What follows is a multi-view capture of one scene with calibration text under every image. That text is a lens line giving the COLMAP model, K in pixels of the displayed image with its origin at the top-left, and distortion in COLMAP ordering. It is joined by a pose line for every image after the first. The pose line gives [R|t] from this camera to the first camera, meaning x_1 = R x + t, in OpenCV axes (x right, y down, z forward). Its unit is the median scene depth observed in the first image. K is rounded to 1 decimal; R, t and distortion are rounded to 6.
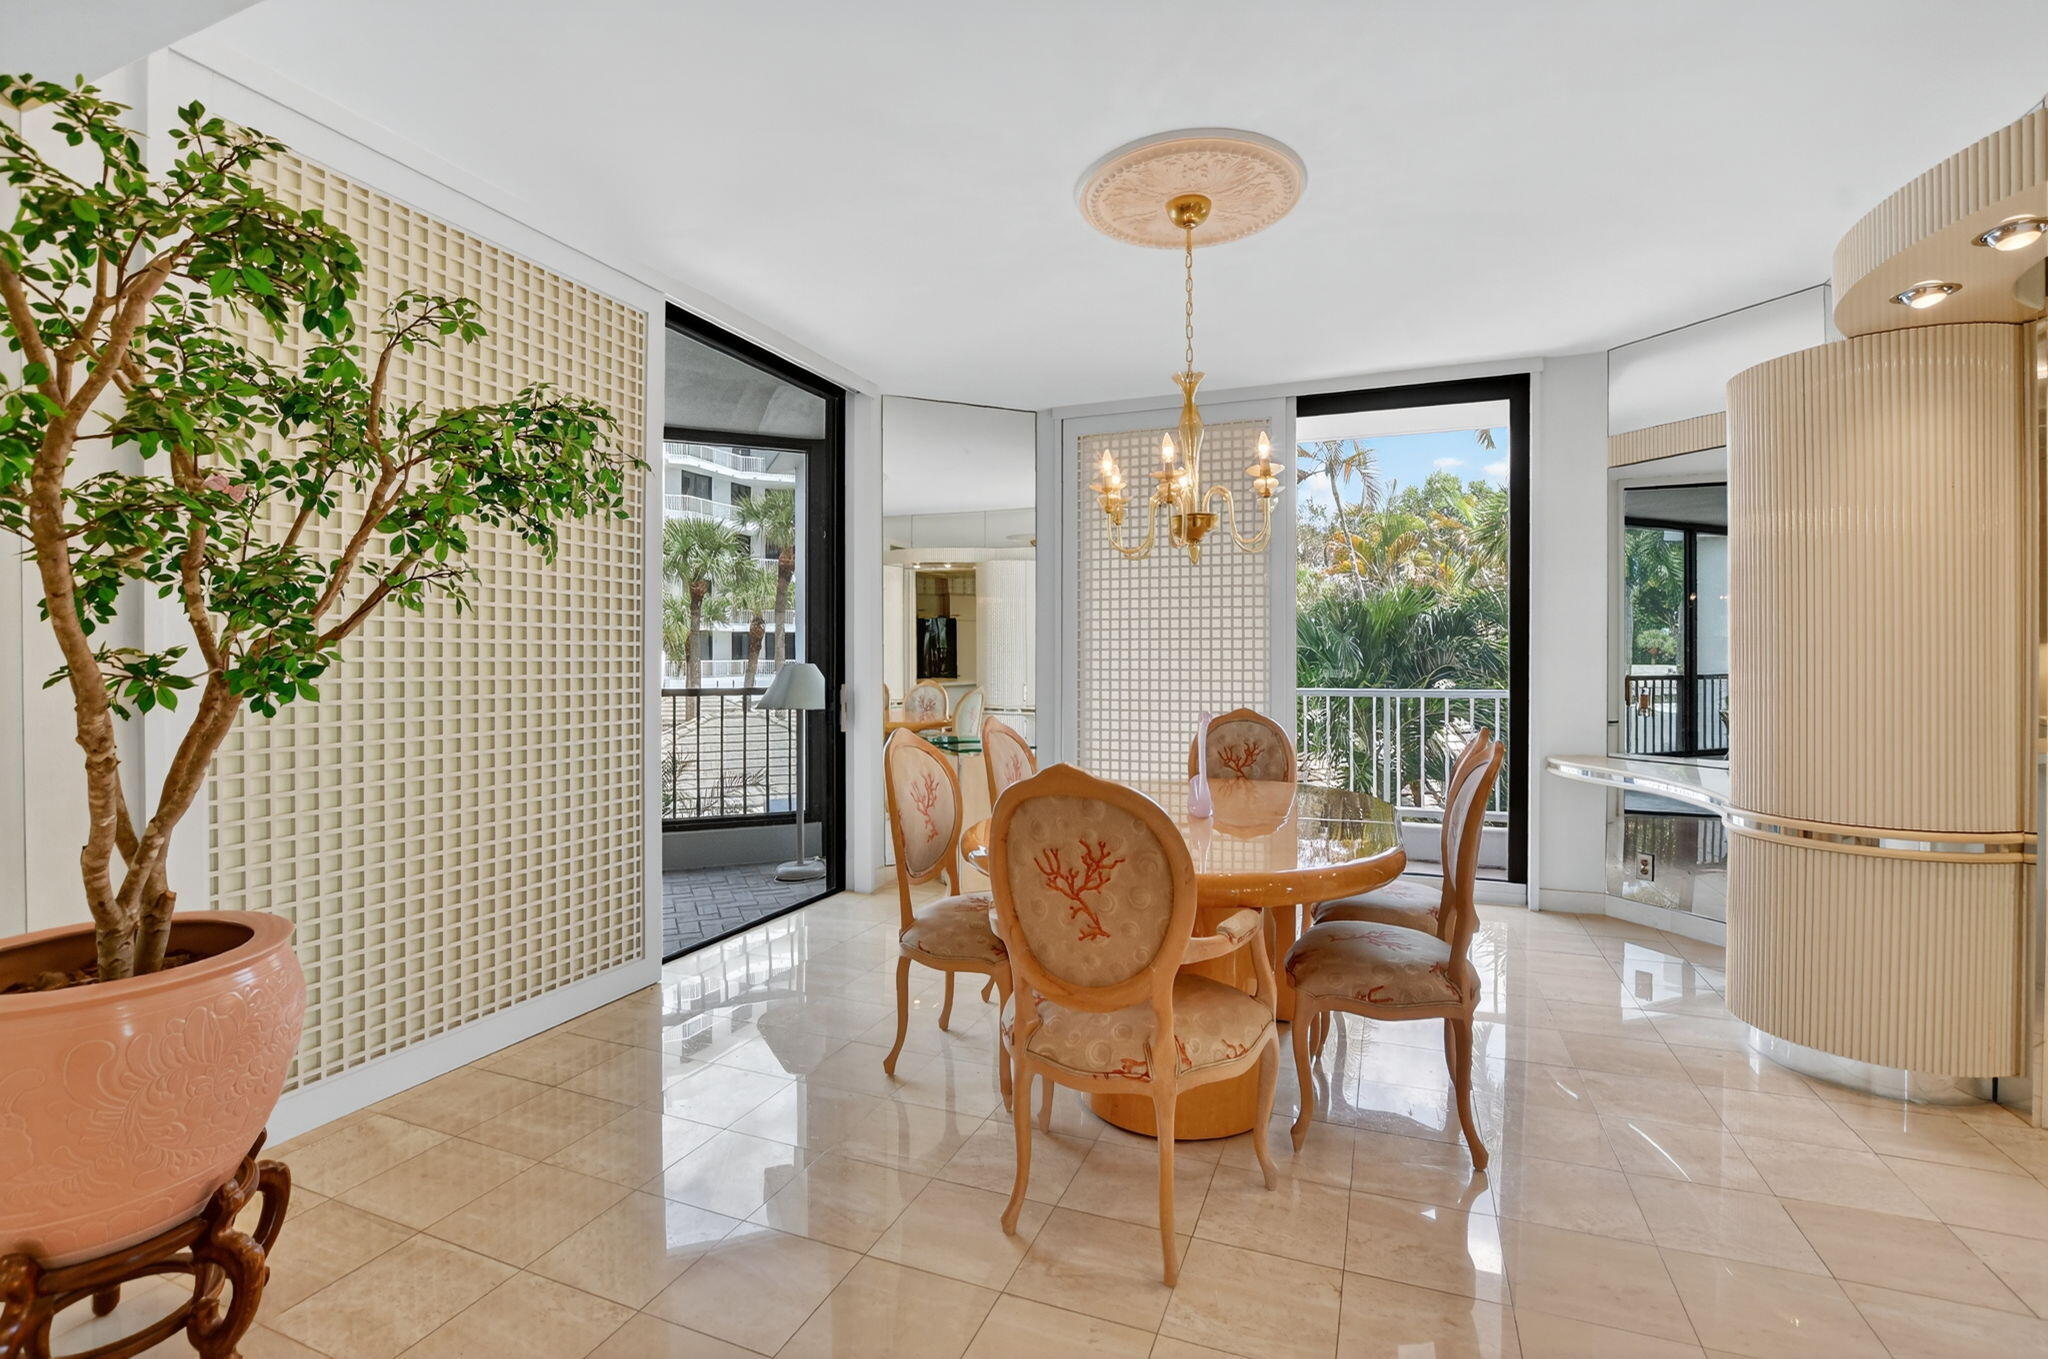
lens RADIAL K [[932.9, 0, 1012.9], [0, 932.9, 635.7], [0, 0, 1]] dist [-0.025430, -0.000536]
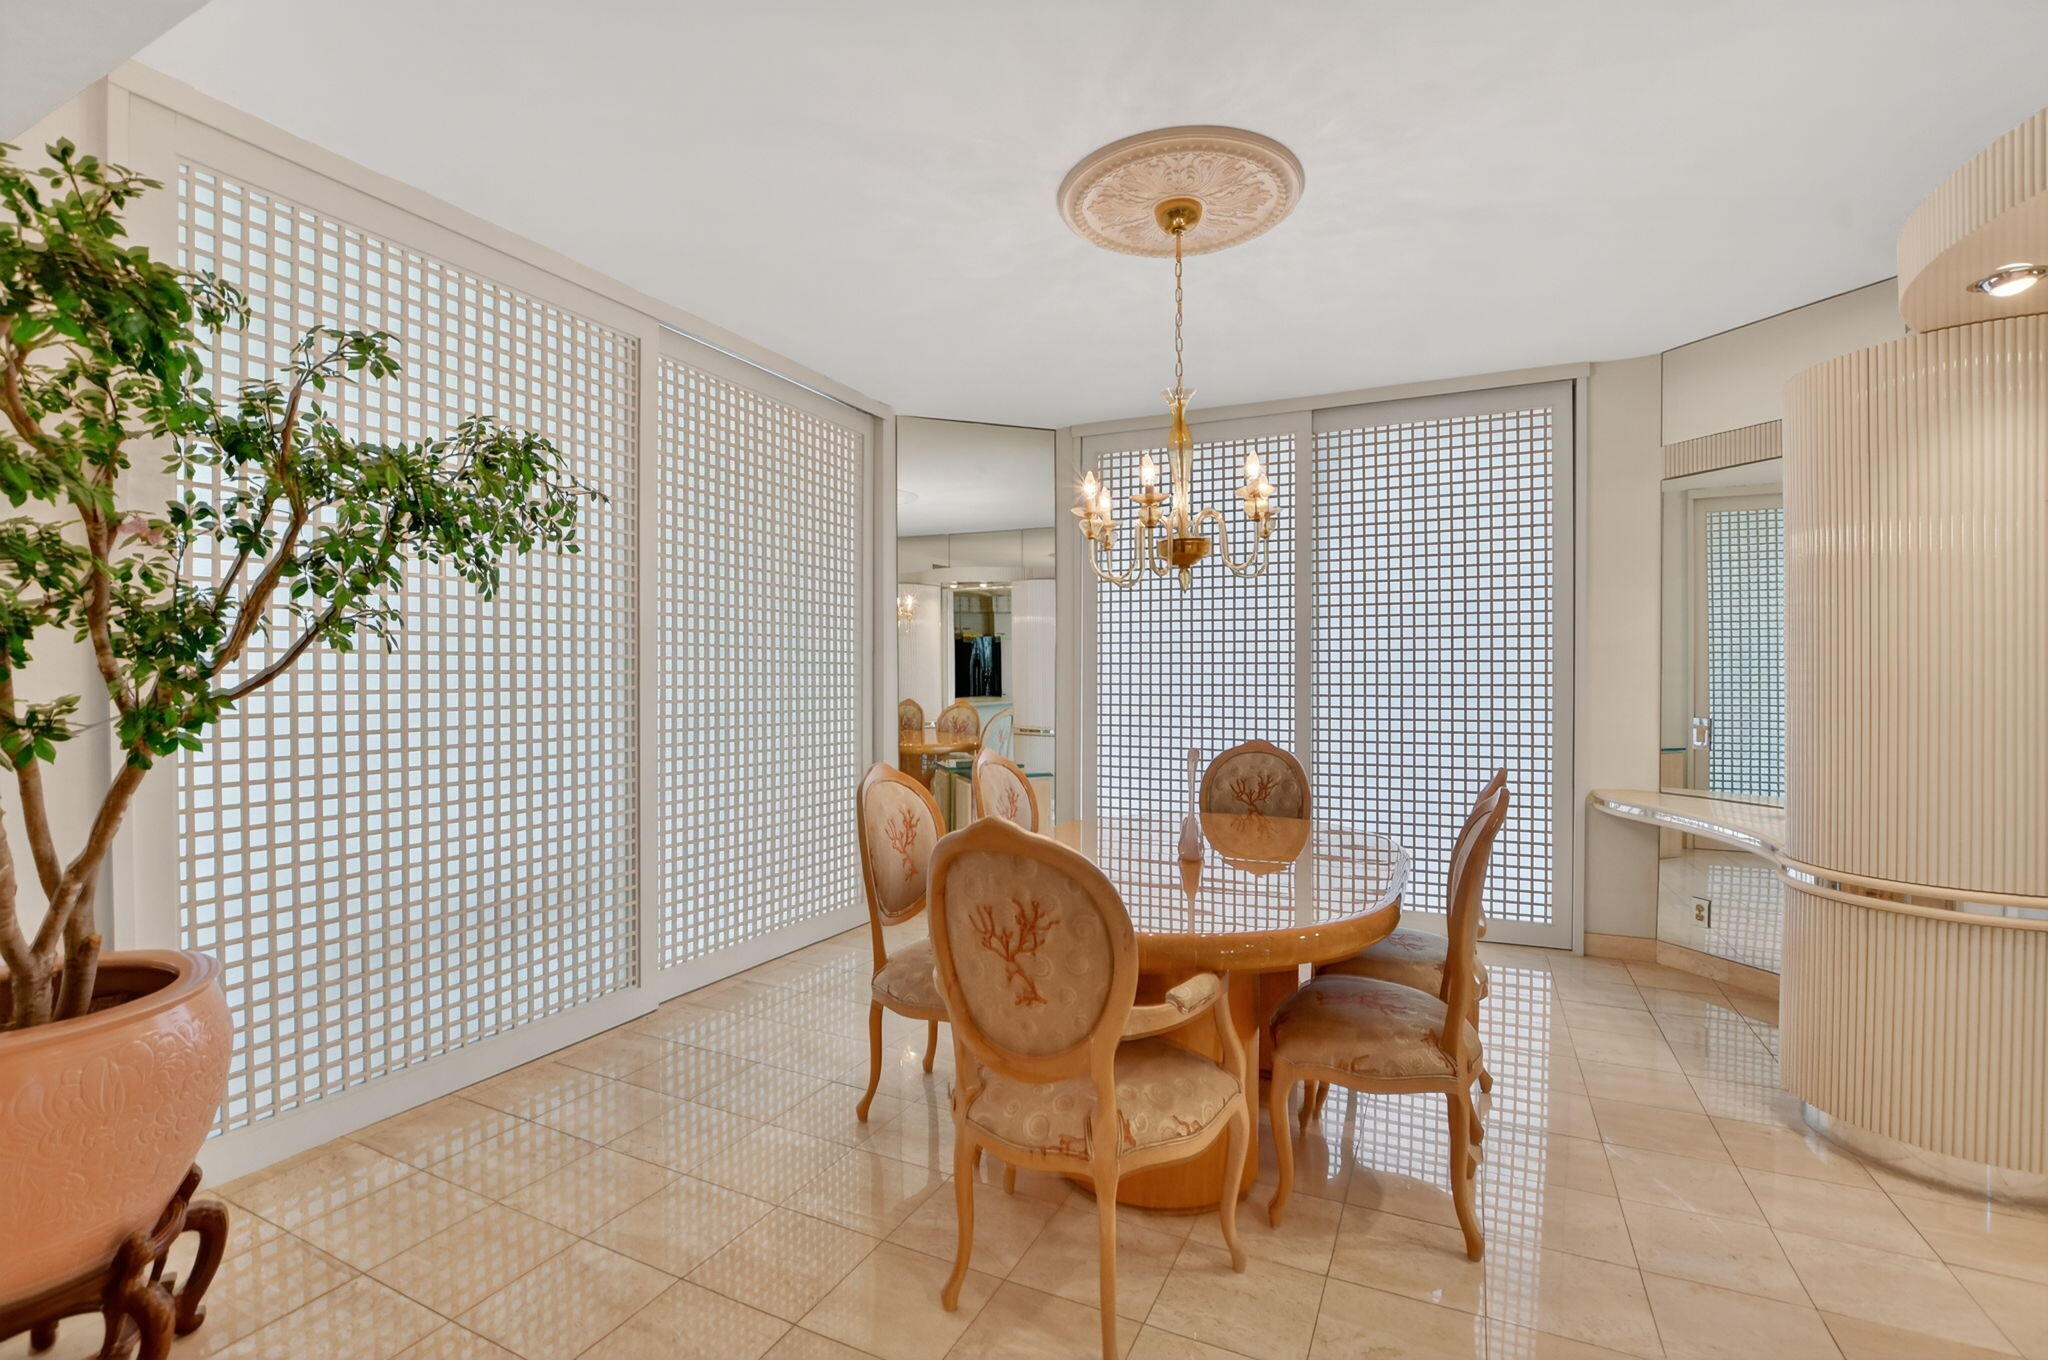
lens RADIAL K [[913.9, 0, 1027.7], [0, 913.9, 651.2], [0, 0, 1]] dist [-0.027215, 0.002235]
pose [[0.997070, -0.000619, -0.076487, 0.138188], [0.001112, 0.999979, 0.006398, -0.029117], [0.076481, -0.006464, 0.997050, 0.086115]]
